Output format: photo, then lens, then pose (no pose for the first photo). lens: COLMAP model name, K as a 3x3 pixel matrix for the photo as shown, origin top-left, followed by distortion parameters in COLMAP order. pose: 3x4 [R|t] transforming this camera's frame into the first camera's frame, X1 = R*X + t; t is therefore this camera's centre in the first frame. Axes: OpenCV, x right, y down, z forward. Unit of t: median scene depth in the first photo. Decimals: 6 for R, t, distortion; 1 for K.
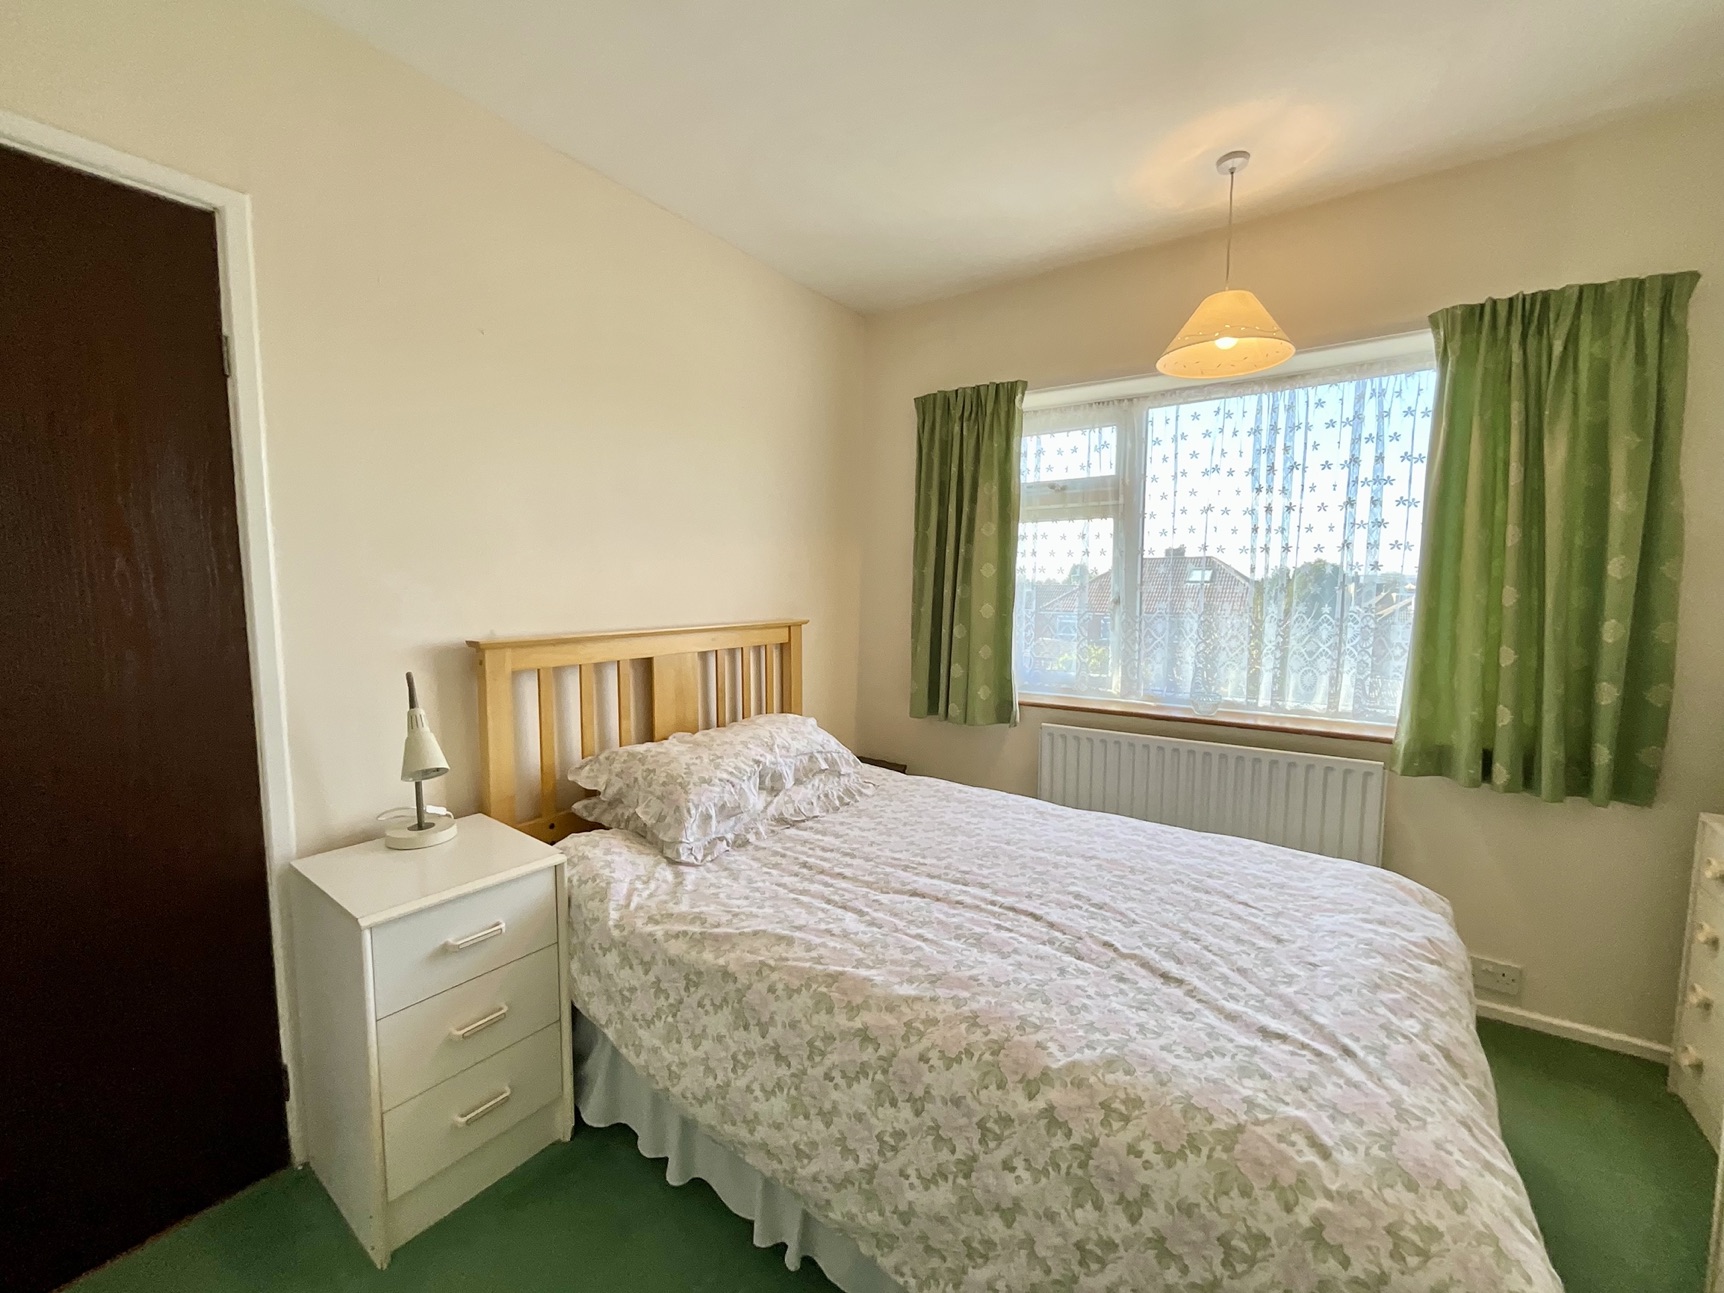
lens RADIAL K [[699.4, 0, 863.0], [0, 699.4, 645.2], [0, 0, 1]] dist [-0.007373, 0.001940]
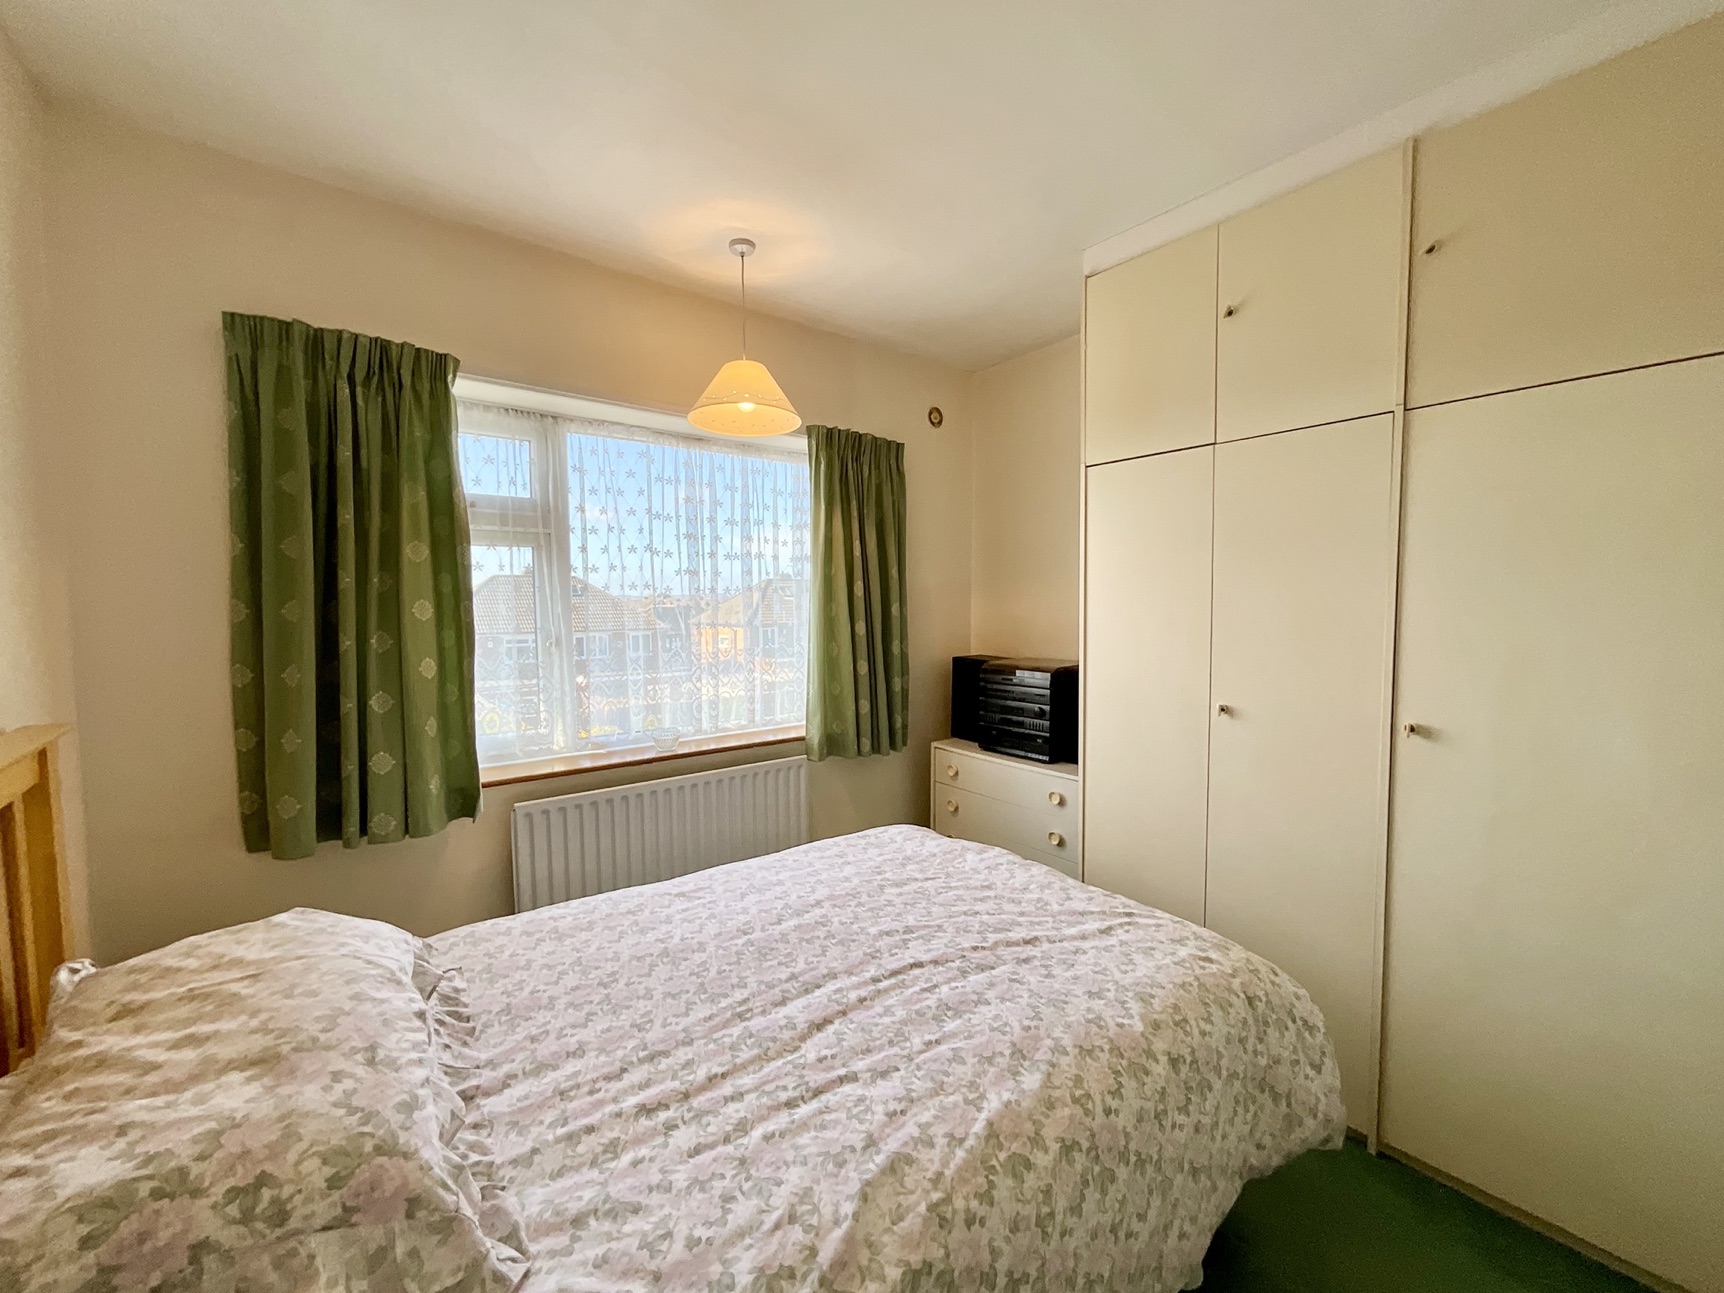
lens RADIAL K [[699.4, 0, 855.6], [0, 699.4, 642.4], [0, 0, 1]] dist [-0.007373, 0.001940]
pose [[0.289148, -0.053913, 0.955765, -0.645831], [0.088687, 0.995628, 0.029331, -0.100886], [-0.953167, 0.076283, 0.292665, 0.680297]]
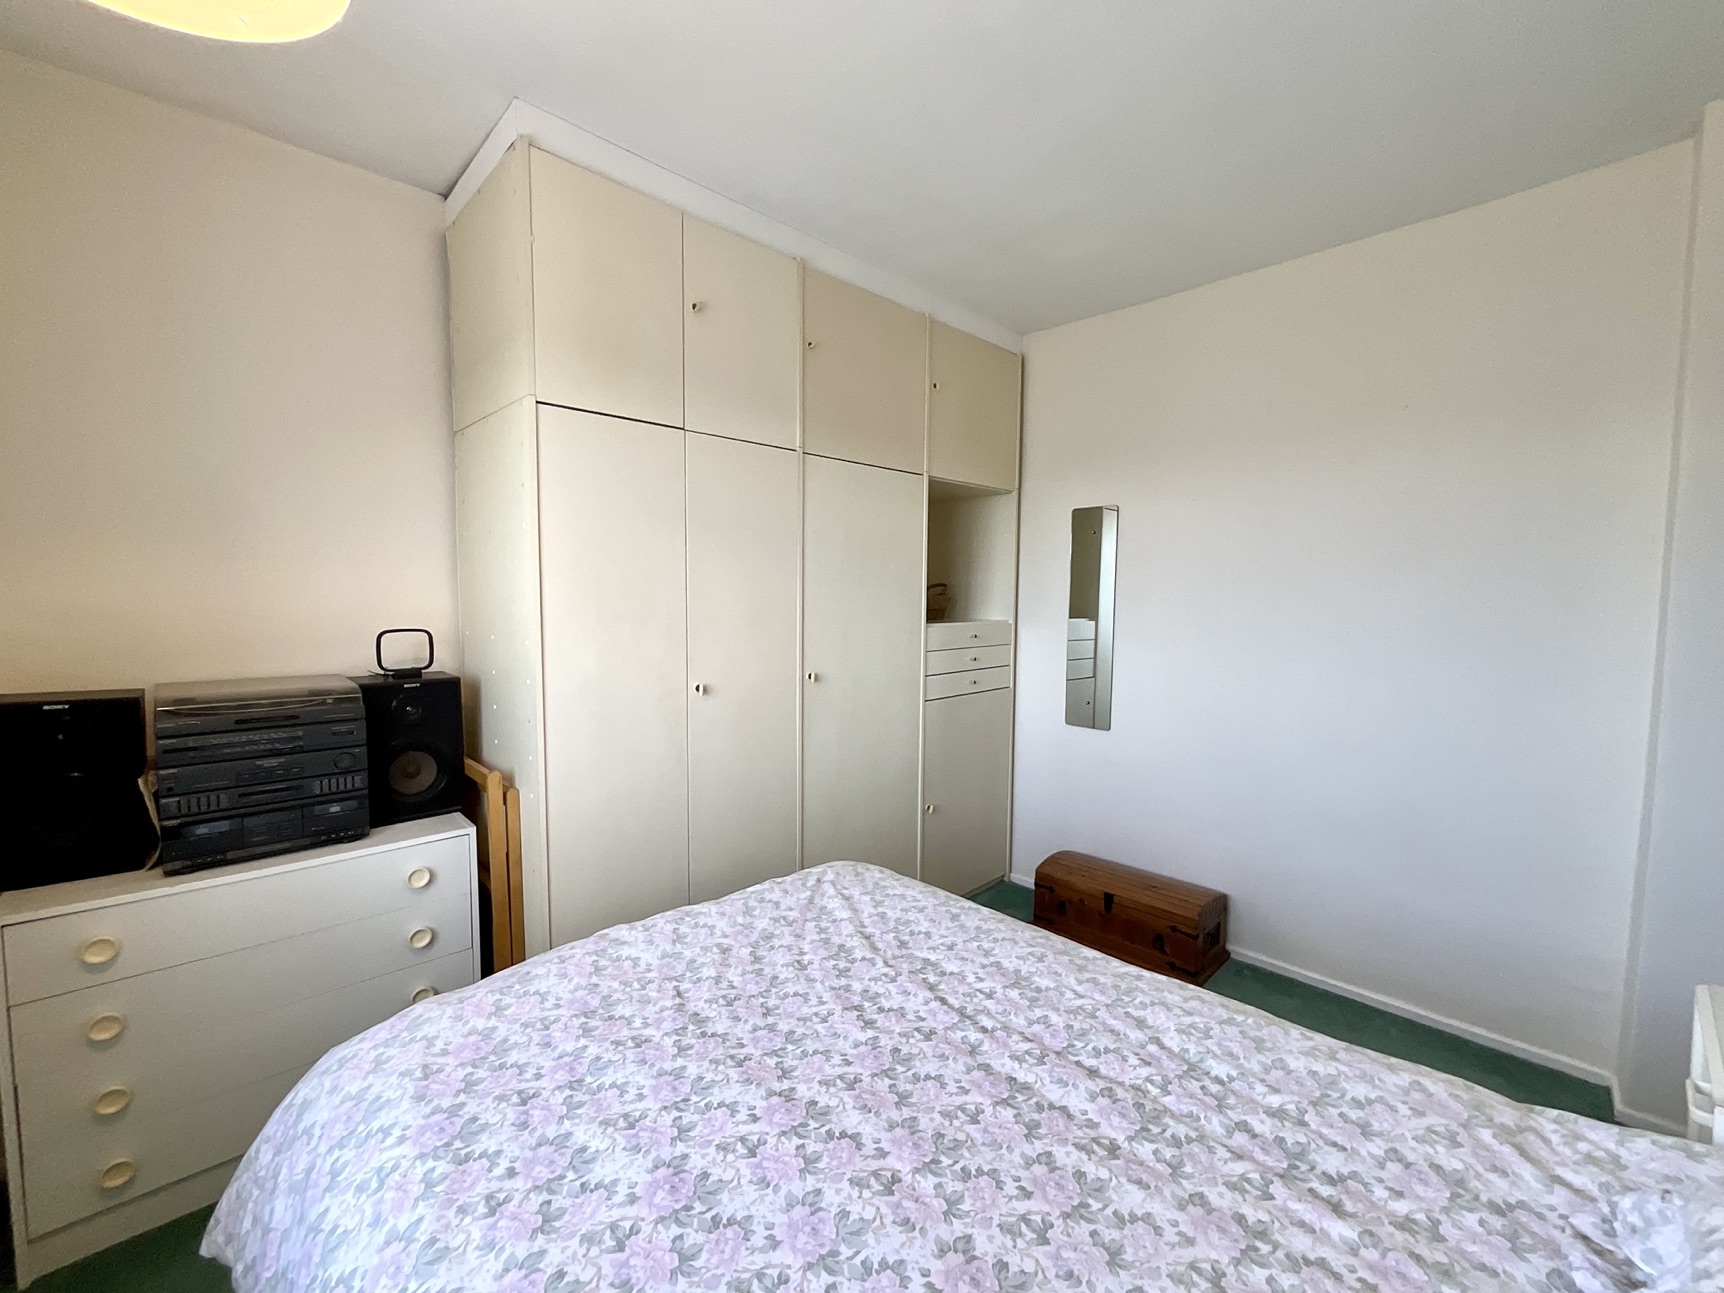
lens RADIAL K [[699.4, 0, 868.3], [0, 699.4, 640.4], [0, 0, 1]] dist [-0.007373, 0.001940]
pose [[-0.982889, -0.017313, 0.183382, 0.167921], [0.009515, 0.989472, 0.144411, -0.160287], [-0.183951, 0.143684, -0.972377, 1.617033]]
